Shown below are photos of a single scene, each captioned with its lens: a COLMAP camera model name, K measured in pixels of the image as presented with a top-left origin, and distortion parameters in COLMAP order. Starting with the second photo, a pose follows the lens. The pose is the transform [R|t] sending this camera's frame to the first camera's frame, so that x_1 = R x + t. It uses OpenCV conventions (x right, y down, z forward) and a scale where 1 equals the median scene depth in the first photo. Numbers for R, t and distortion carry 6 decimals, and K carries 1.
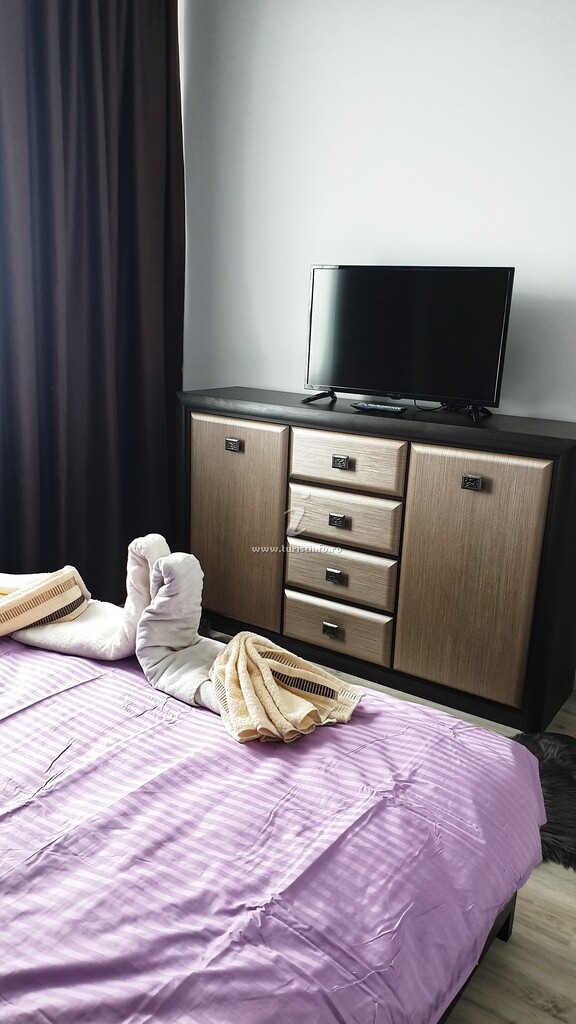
lens RADIAL K [[798.2, 0, 285.9], [0, 798.2, 532.2], [0, 0, 1]] dist [0.028803, 0.003872]
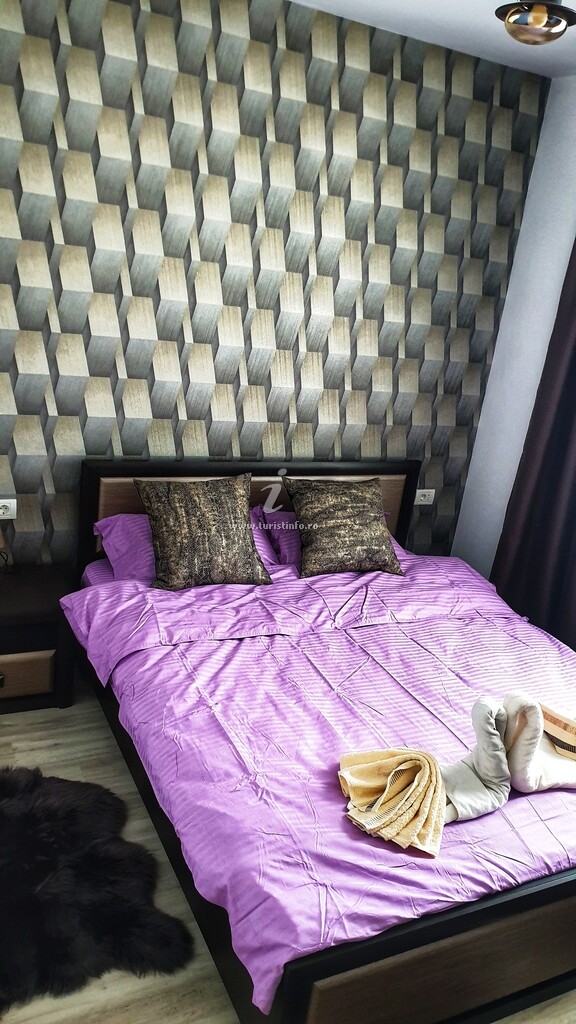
lens RADIAL K [[798.2, 0, 285.9], [0, 798.2, 532.2], [0, 0, 1]] dist [0.028803, 0.003872]
pose [[-0.484435, 0.204748, -0.850530, 1.577347], [-0.365809, 0.835740, 0.409540, -0.896462], [0.794674, 0.509527, -0.329963, 1.529908]]
